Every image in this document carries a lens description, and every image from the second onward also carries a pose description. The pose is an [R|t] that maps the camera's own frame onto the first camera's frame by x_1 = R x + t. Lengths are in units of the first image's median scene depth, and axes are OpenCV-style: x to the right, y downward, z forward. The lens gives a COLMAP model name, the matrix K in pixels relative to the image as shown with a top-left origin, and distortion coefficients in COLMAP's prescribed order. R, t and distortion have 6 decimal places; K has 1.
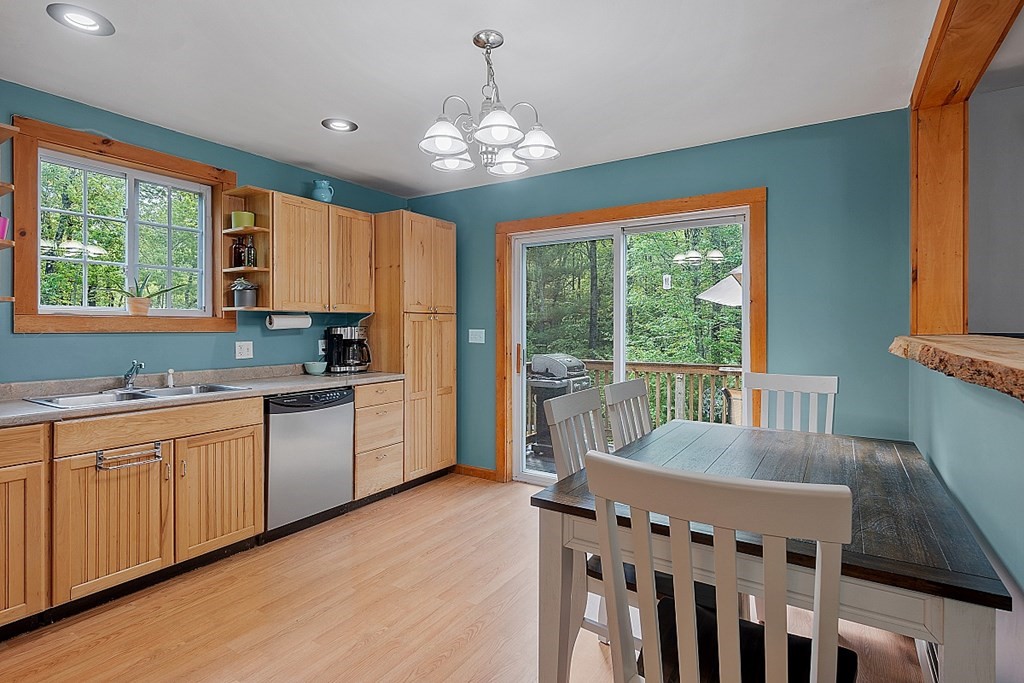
lens RADIAL K [[496.9, 0, 503.0], [0, 496.9, 329.6], [0, 0, 1]] dist [-0.002171, -0.001800]
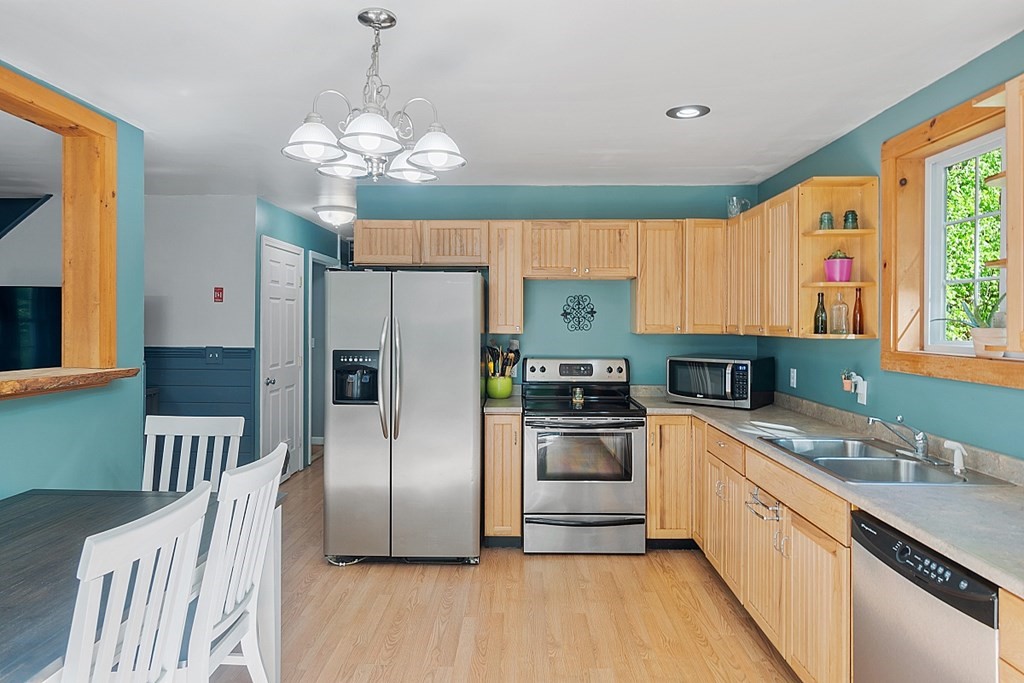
lens RADIAL K [[628.5, 0, 506.2], [0, 628.5, 319.7], [0, 0, 1]] dist [0.003867, -0.005480]
pose [[-0.849417, -0.007231, -0.527673, 0.212190], [-0.009085, 0.999958, 0.000922, -0.064160], [0.527644, 0.005577, -0.849447, 1.246820]]
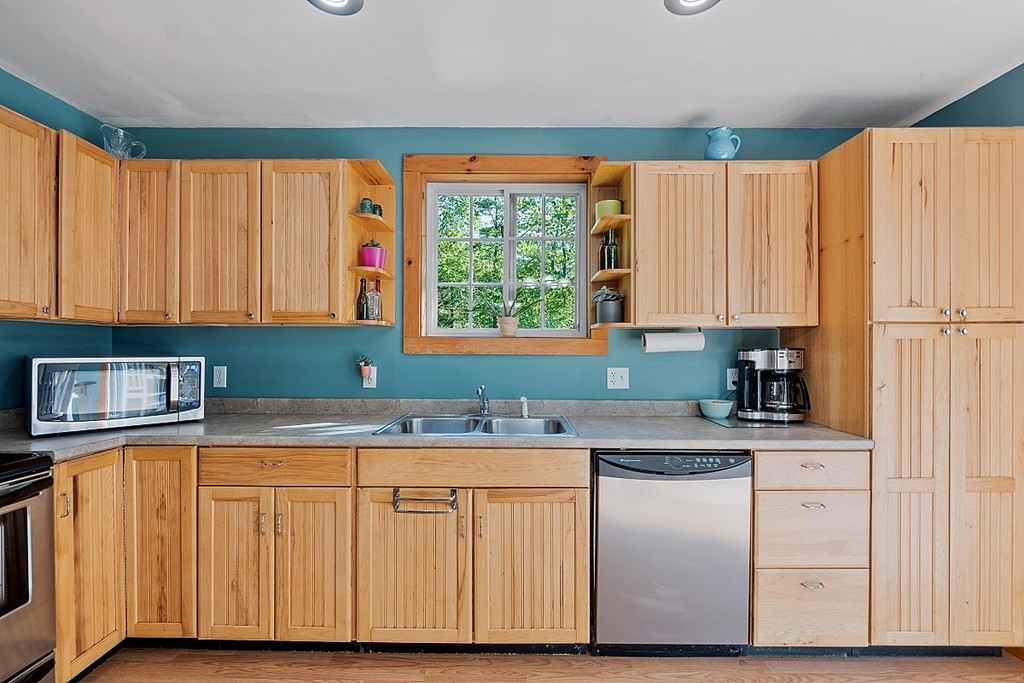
lens RADIAL K [[451.0, 0, 519.9], [0, 451.0, 347.7], [0, 0, 1]] dist [-0.003986, -0.000386]
pose [[0.548555, 0.001368, -0.836114, -0.007026], [-0.007620, 0.999965, -0.003363, -0.003997], [0.836080, 0.008216, 0.548546, 0.502996]]
